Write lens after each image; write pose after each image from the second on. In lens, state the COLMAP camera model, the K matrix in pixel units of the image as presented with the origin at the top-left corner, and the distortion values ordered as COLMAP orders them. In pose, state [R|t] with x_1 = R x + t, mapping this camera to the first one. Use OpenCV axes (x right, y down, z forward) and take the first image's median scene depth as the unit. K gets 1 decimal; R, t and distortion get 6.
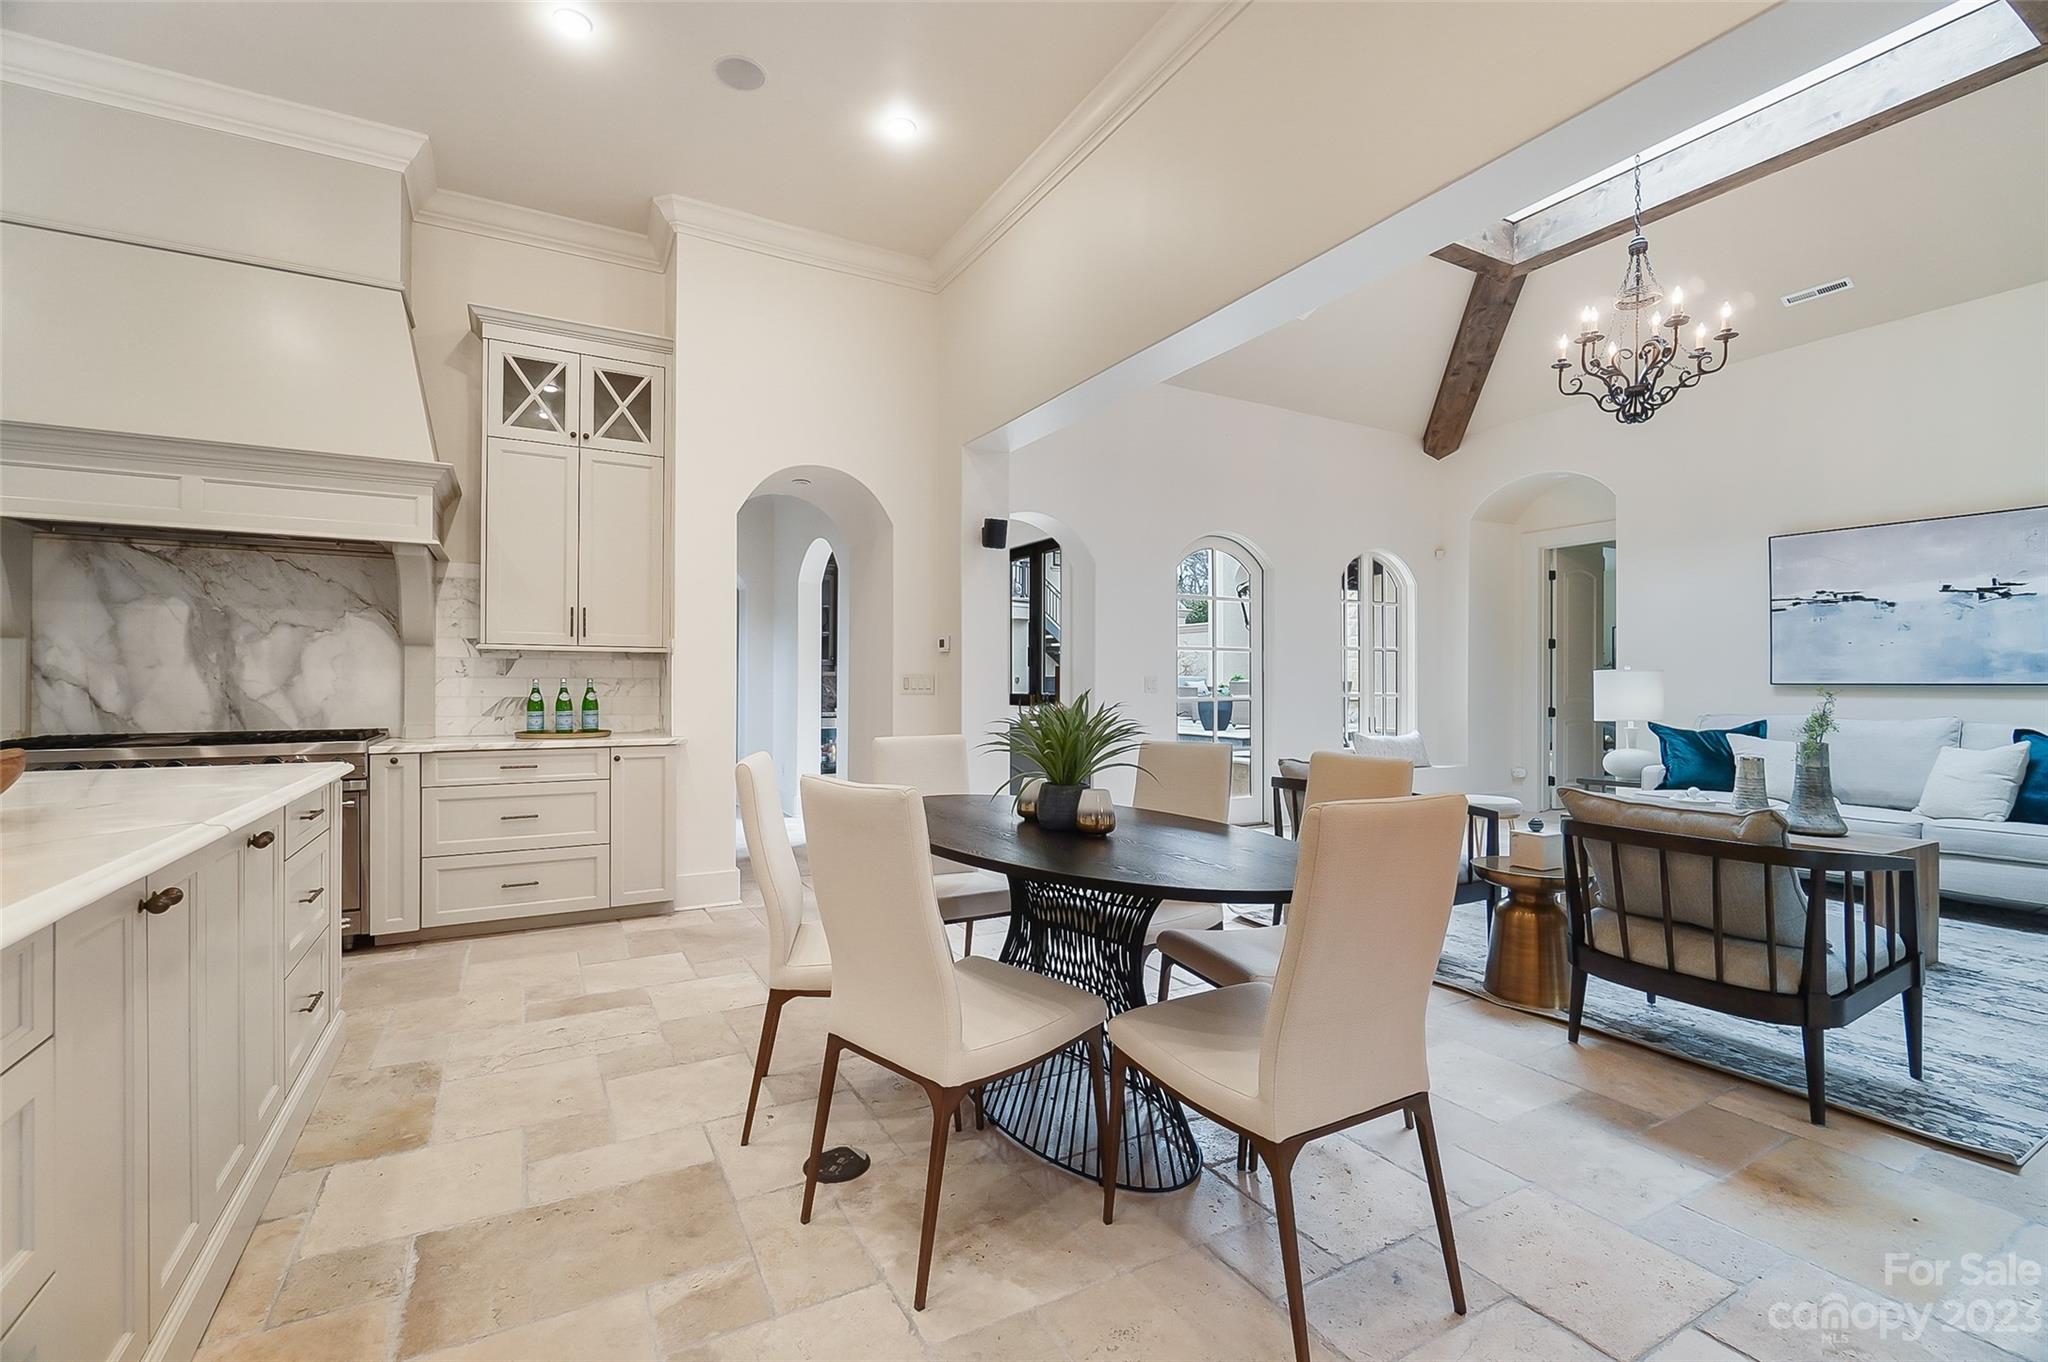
lens RADIAL K [[884.1, 0, 1007.0], [0, 884.1, 677.6], [0, 0, 1]] dist [-0.002858, -0.001484]
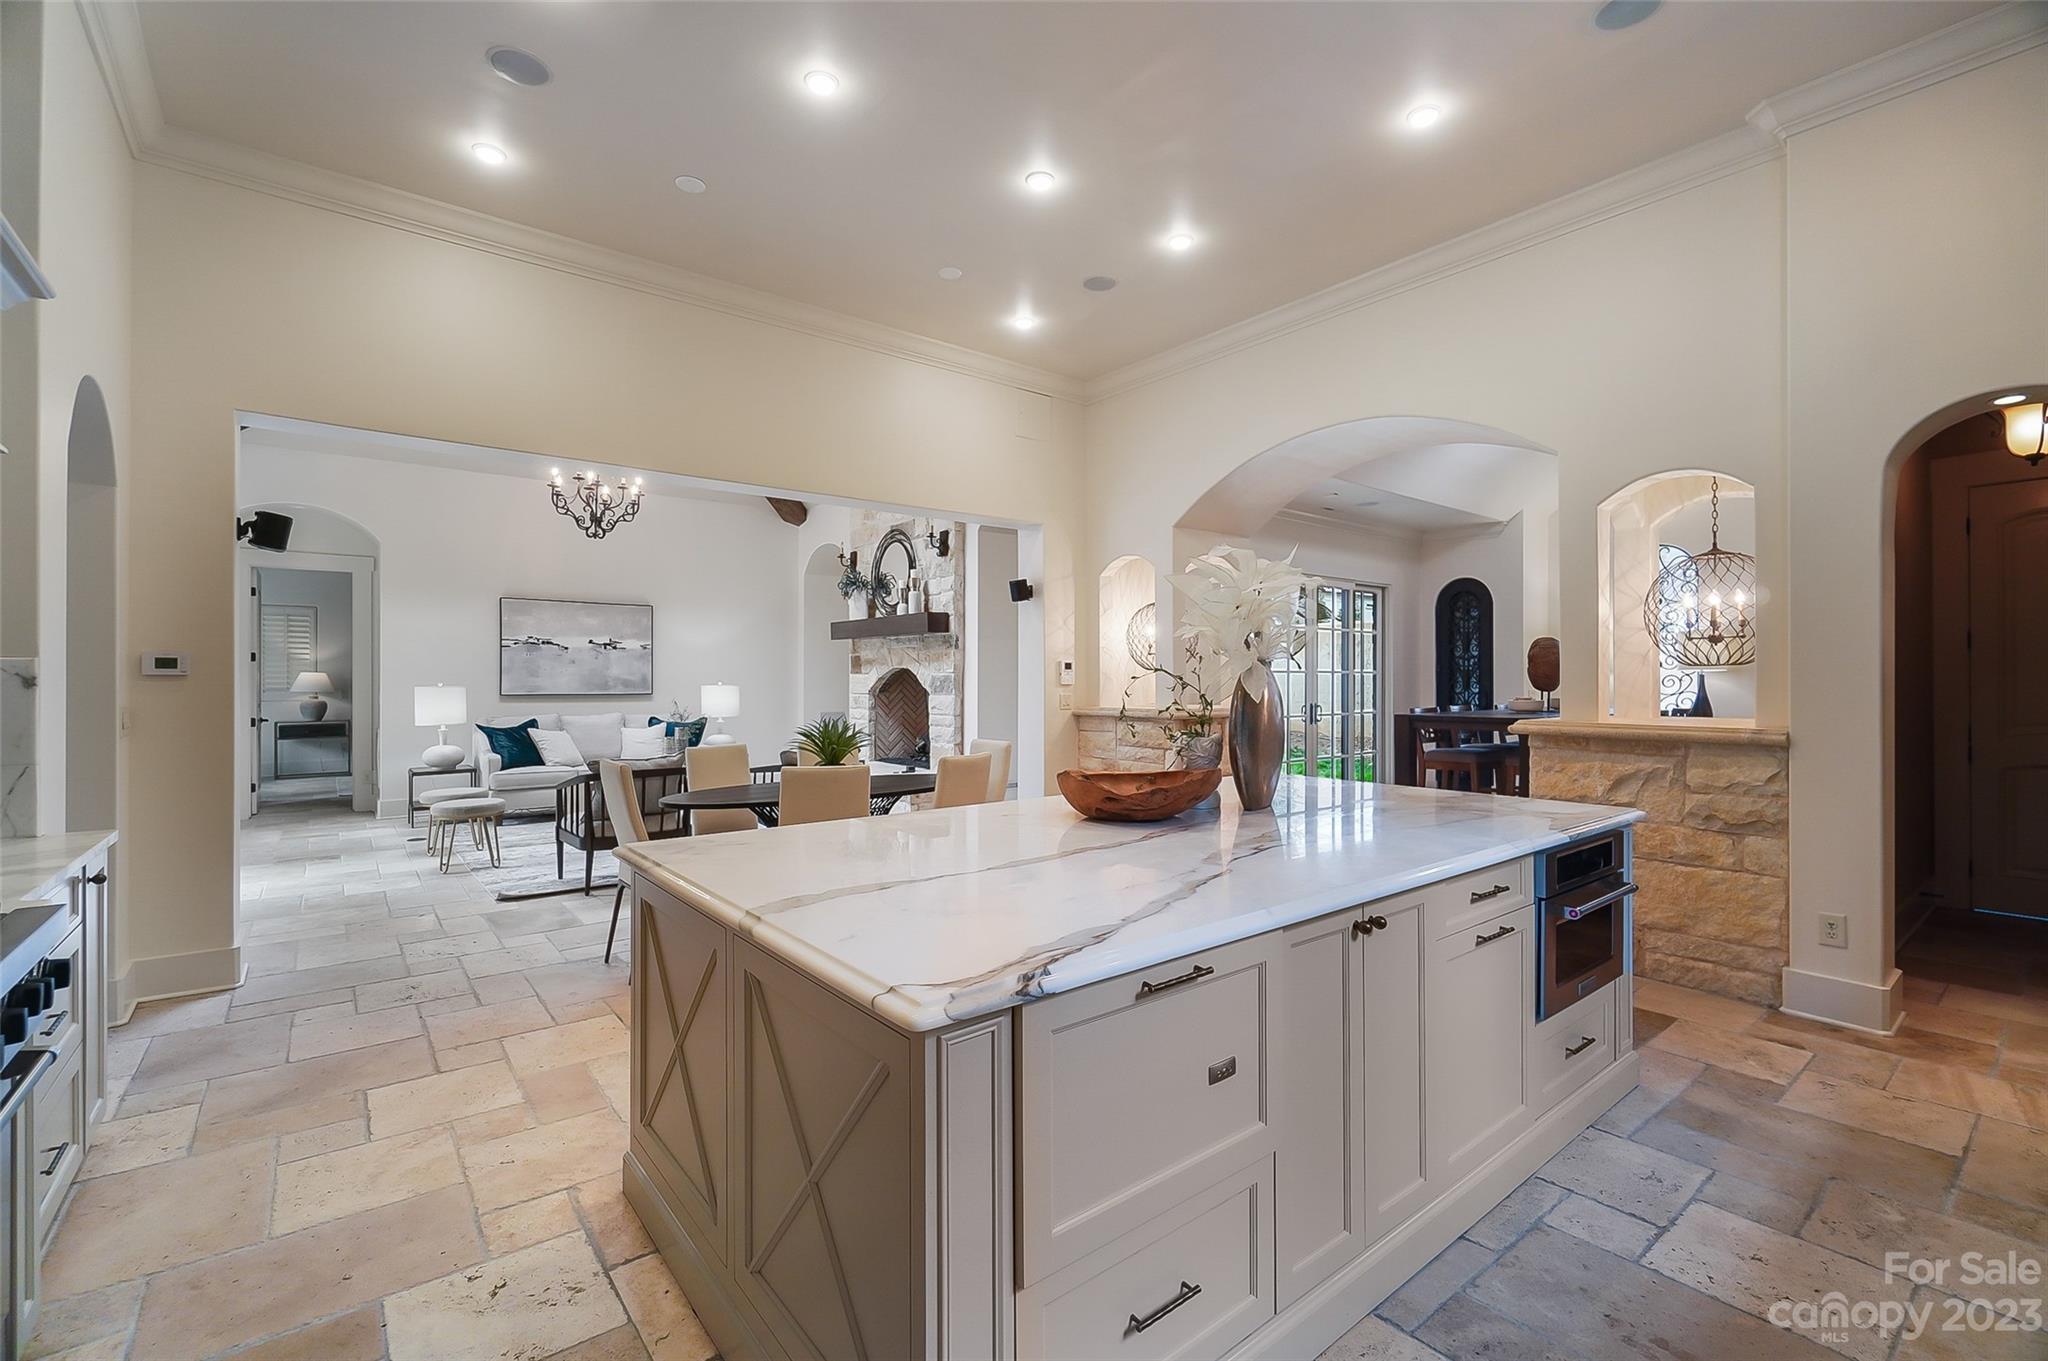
lens RADIAL K [[884.1, 0, 1021.4], [0, 884.1, 670.5], [0, 0, 1]] dist [-0.002858, -0.001484]
pose [[-0.167635, 0.009157, 0.985807, -1.126420], [-0.009585, 0.999894, -0.010918, -0.039525], [-0.985803, -0.011279, -0.167530, 0.547251]]
